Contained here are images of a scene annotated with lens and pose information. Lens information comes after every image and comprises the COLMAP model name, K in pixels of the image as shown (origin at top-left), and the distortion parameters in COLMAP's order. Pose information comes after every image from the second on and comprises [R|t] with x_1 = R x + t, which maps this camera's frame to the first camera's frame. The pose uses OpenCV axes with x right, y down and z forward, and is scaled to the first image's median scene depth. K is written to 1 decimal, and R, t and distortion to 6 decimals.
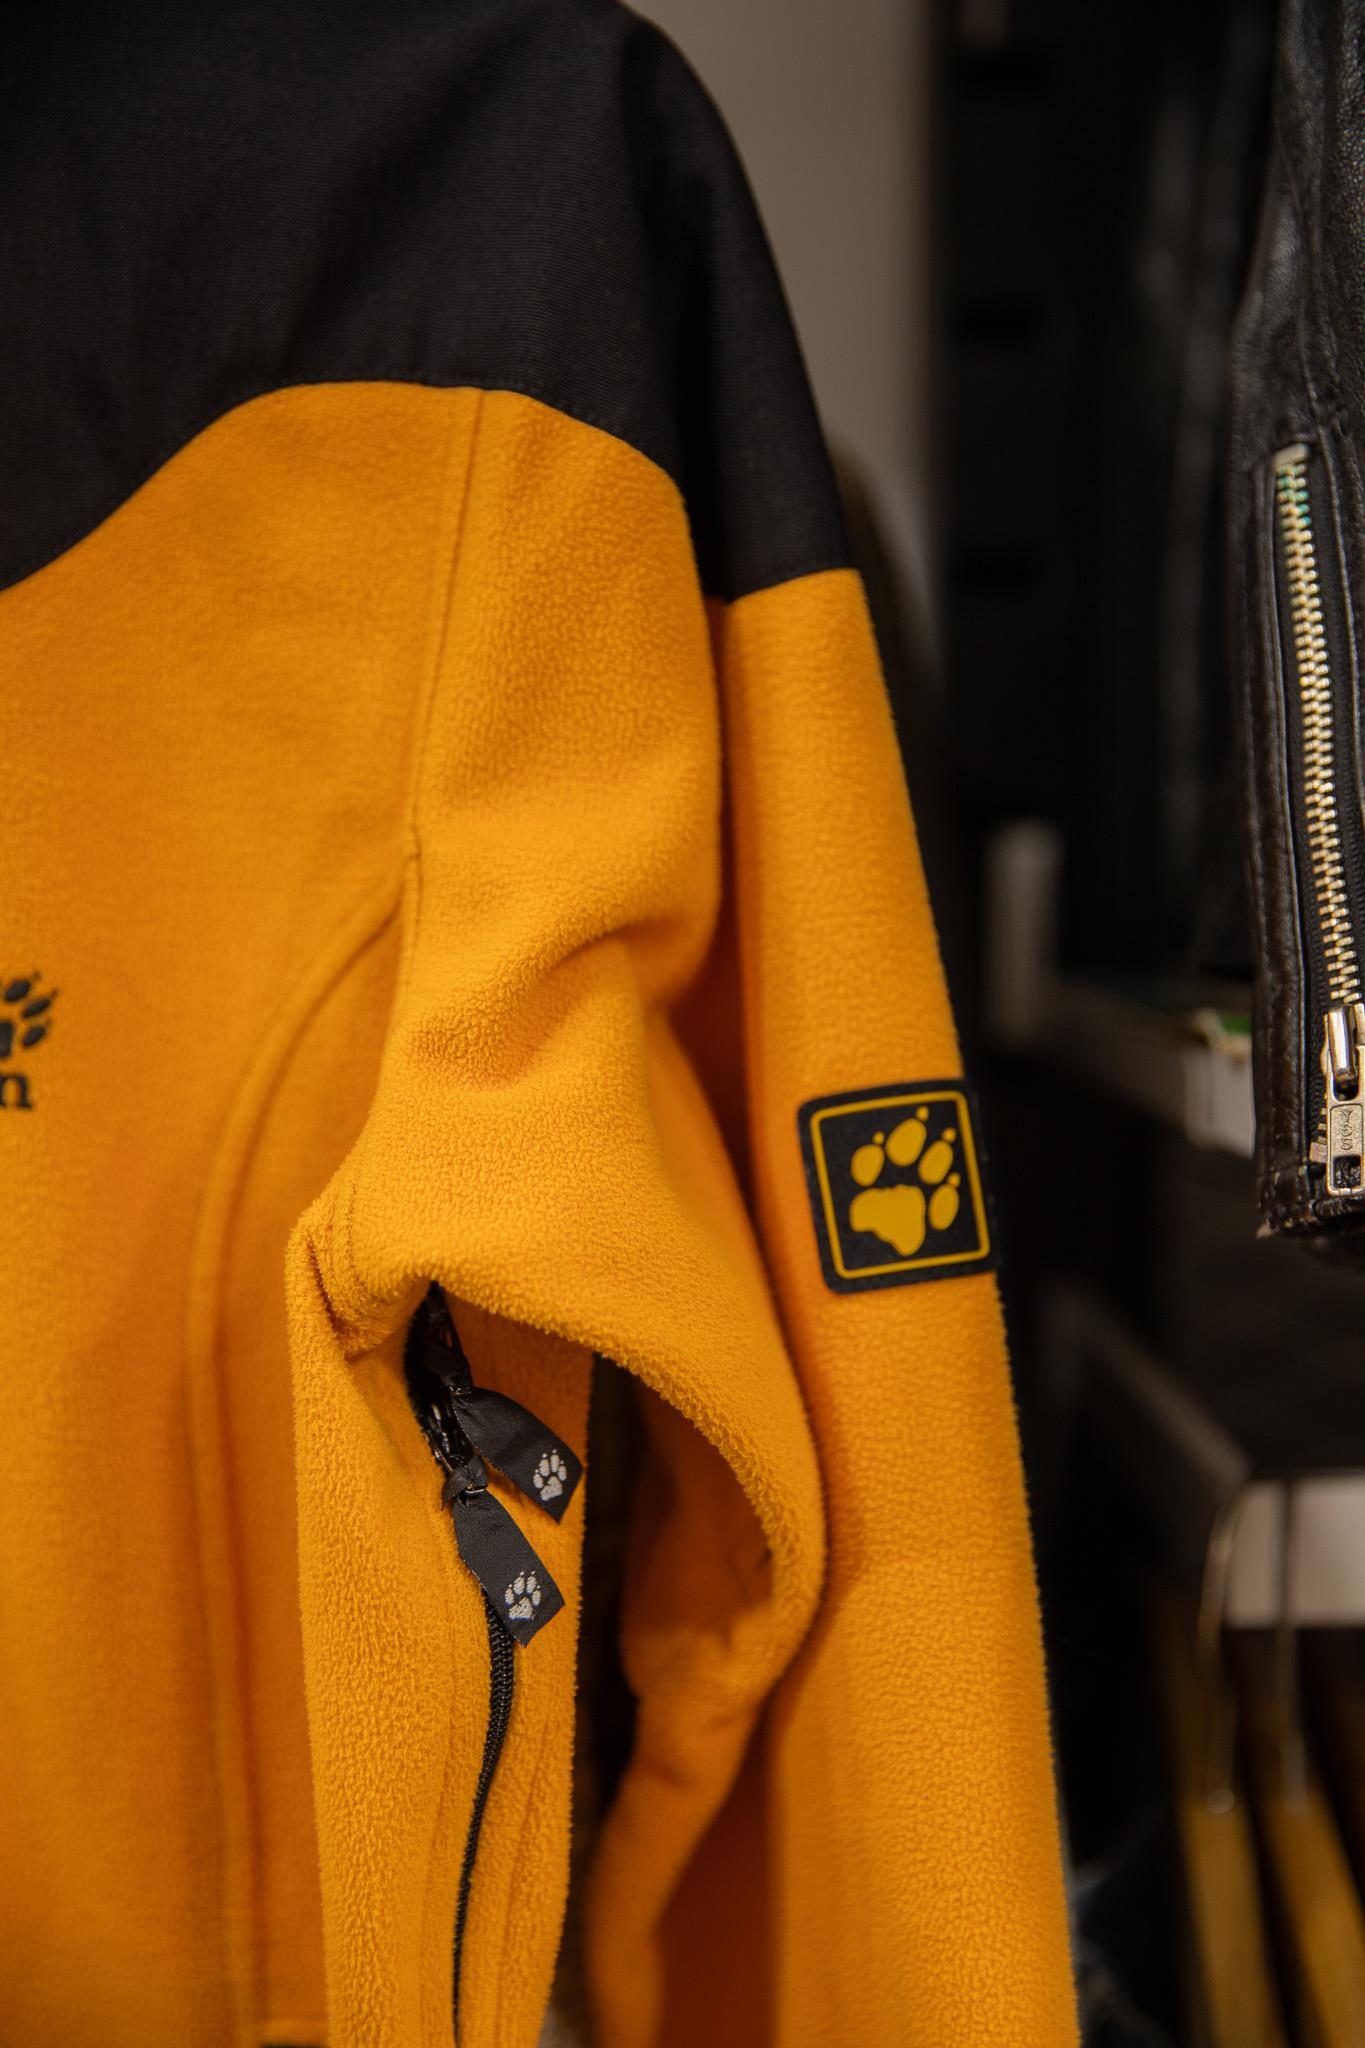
lens RADIAL K [[2652.1, 0, 682.5], [0, 2652.1, 1024.0], [0, 0, 1]] dist [0.046062, 0.054463]
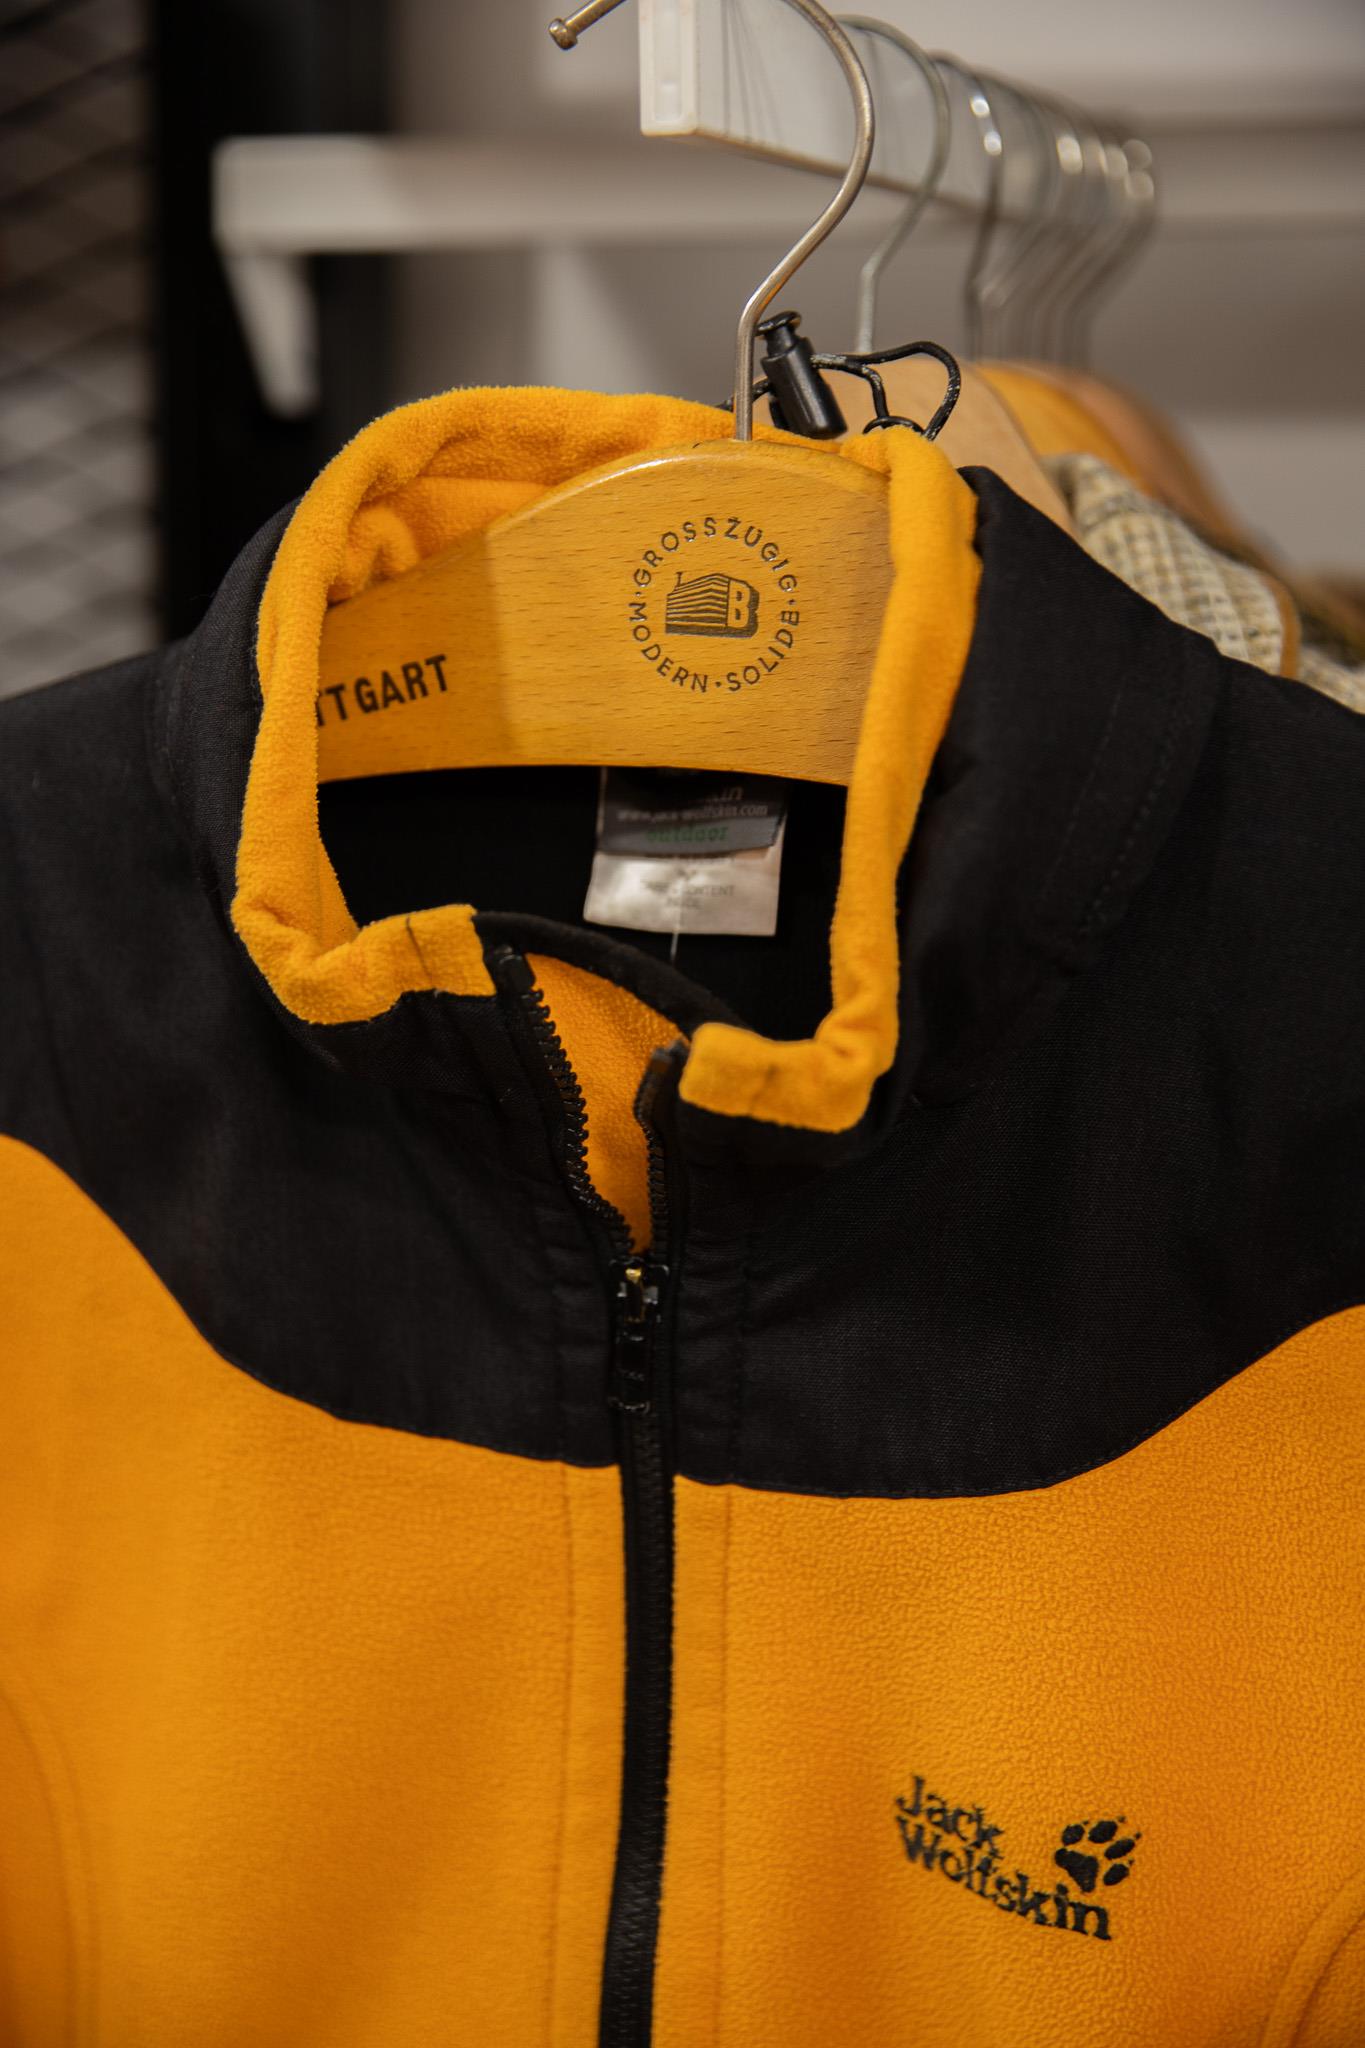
lens RADIAL K [[2652.1, 0, 682.5], [0, 2652.1, 1024.0], [0, 0, 1]] dist [0.046062, 0.054463]
pose [[0.940356, 0.089263, -0.328273, -0.090932], [-0.044962, 0.989108, 0.140159, -0.481257], [0.337208, -0.117039, 0.934127, -0.004433]]
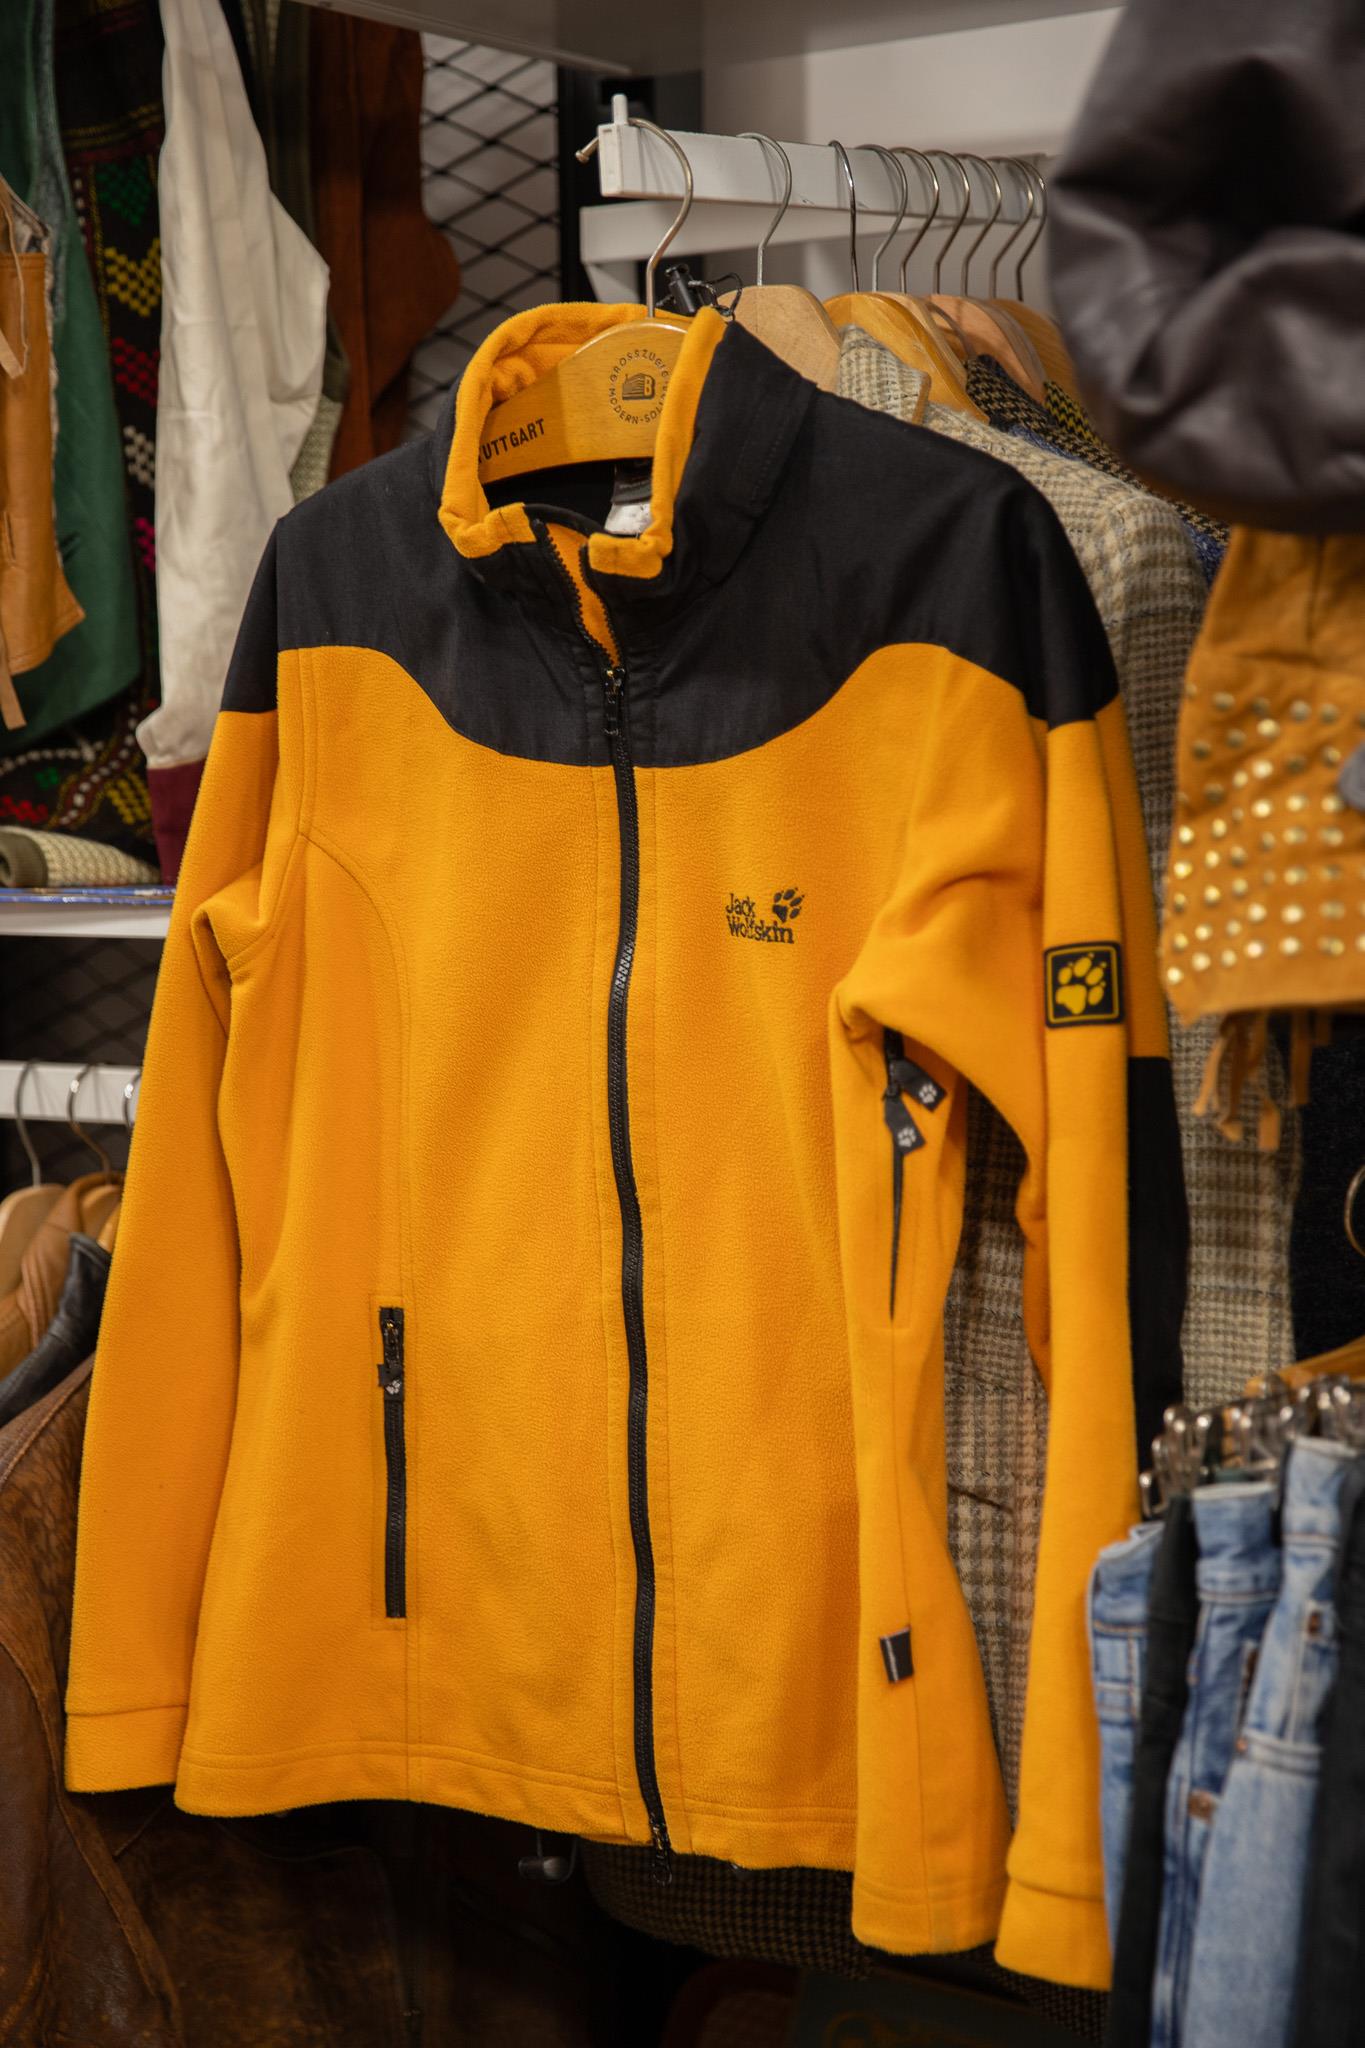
lens RADIAL K [[3851.5, 0, 682.5], [0, 3851.5, 1024.0], [0, 0, 1]] dist [0.278343, 0.015437]
pose [[0.796175, 0.042213, -0.603592, 1.878197], [-0.022679, 0.998944, 0.039948, -0.034086], [0.604642, -0.018117, 0.796292, -1.953077]]
